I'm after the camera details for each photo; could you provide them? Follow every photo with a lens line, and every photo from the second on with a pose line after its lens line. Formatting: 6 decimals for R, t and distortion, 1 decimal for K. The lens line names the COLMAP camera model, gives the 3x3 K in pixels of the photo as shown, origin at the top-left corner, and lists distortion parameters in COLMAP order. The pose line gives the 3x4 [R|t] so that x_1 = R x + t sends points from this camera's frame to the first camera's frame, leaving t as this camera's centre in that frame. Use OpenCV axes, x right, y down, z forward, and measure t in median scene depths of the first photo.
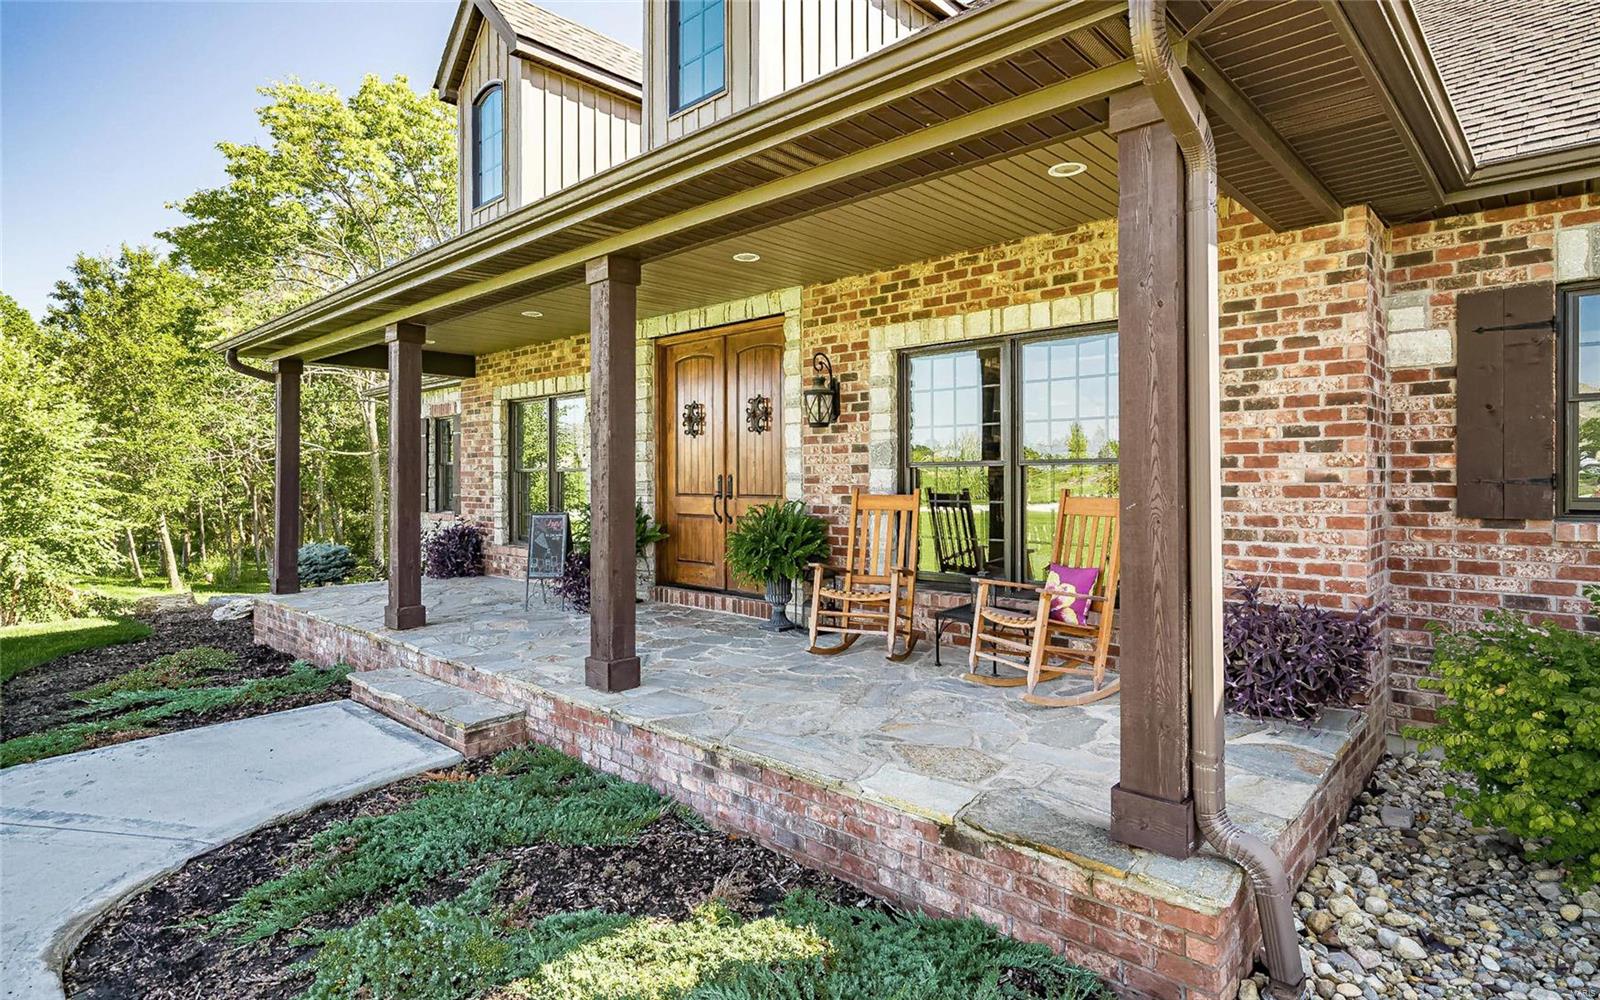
lens RADIAL K [[844.3, 0, 800.7], [0, 844.3, 487.6], [0, 0, 1]] dist [0.003249, 0.001622]
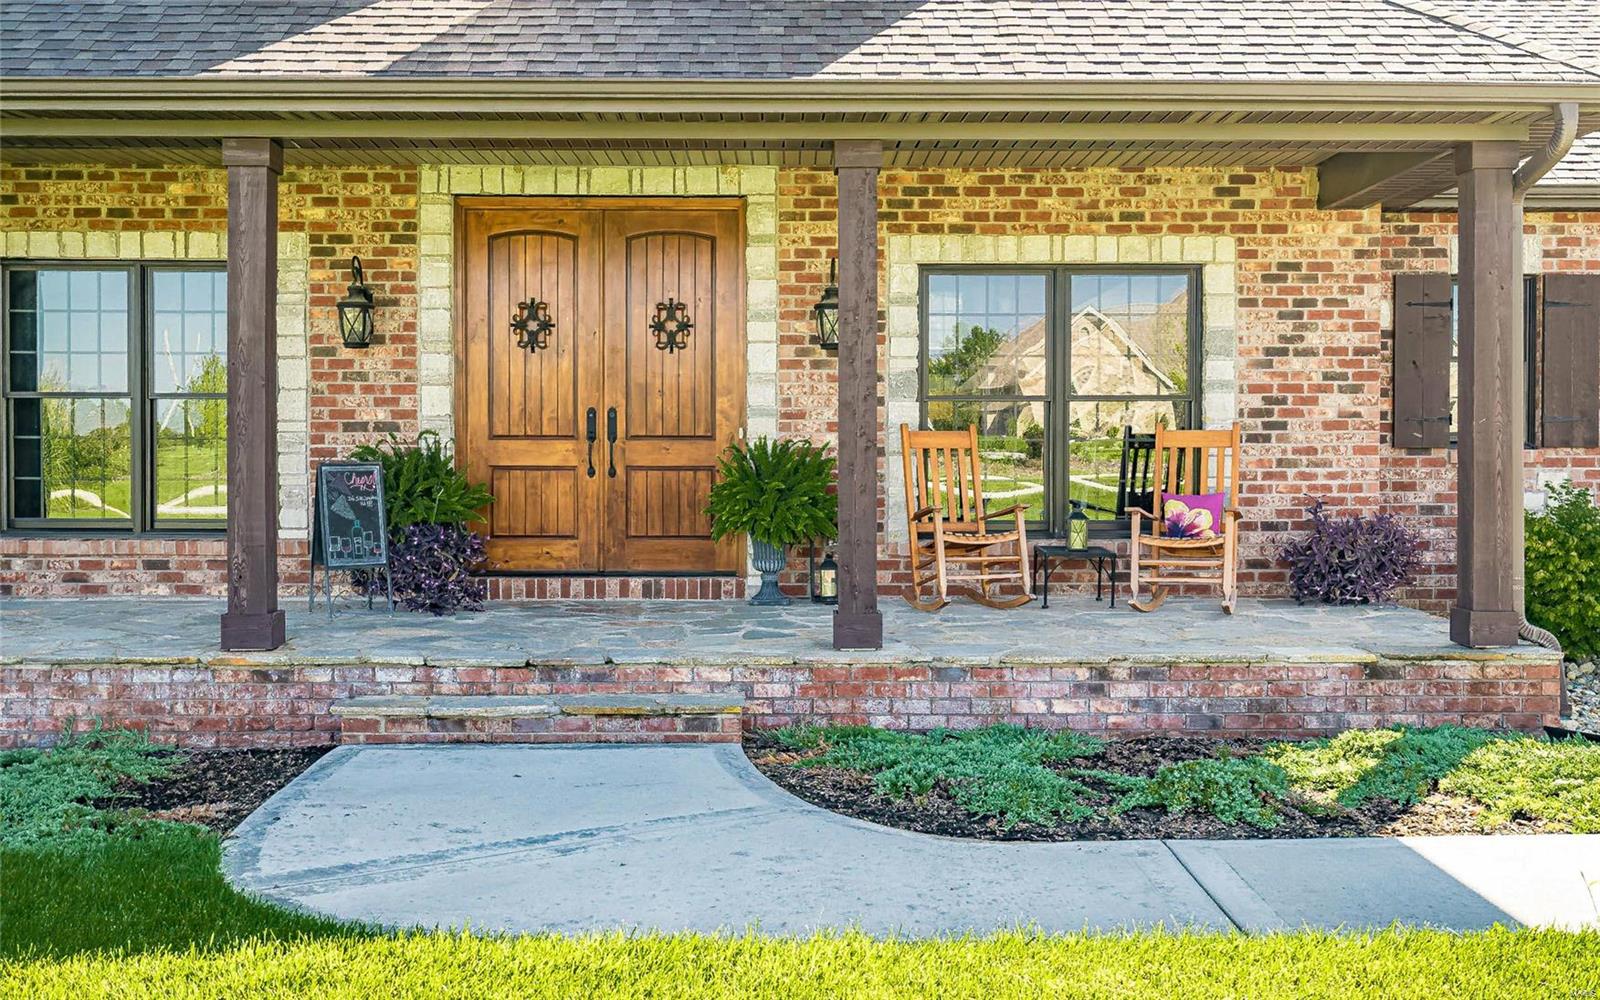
lens RADIAL K [[1619.7, 0, 790.1], [0, 1619.7, 498.5], [0, 0, 1]] dist [0.006199, 0.000000]
pose [[0.719518, -0.014069, 0.694331, -1.575251], [0.004674, 0.999870, 0.015416, 0.069308], [-0.694458, -0.007847, 0.719490, -0.135935]]
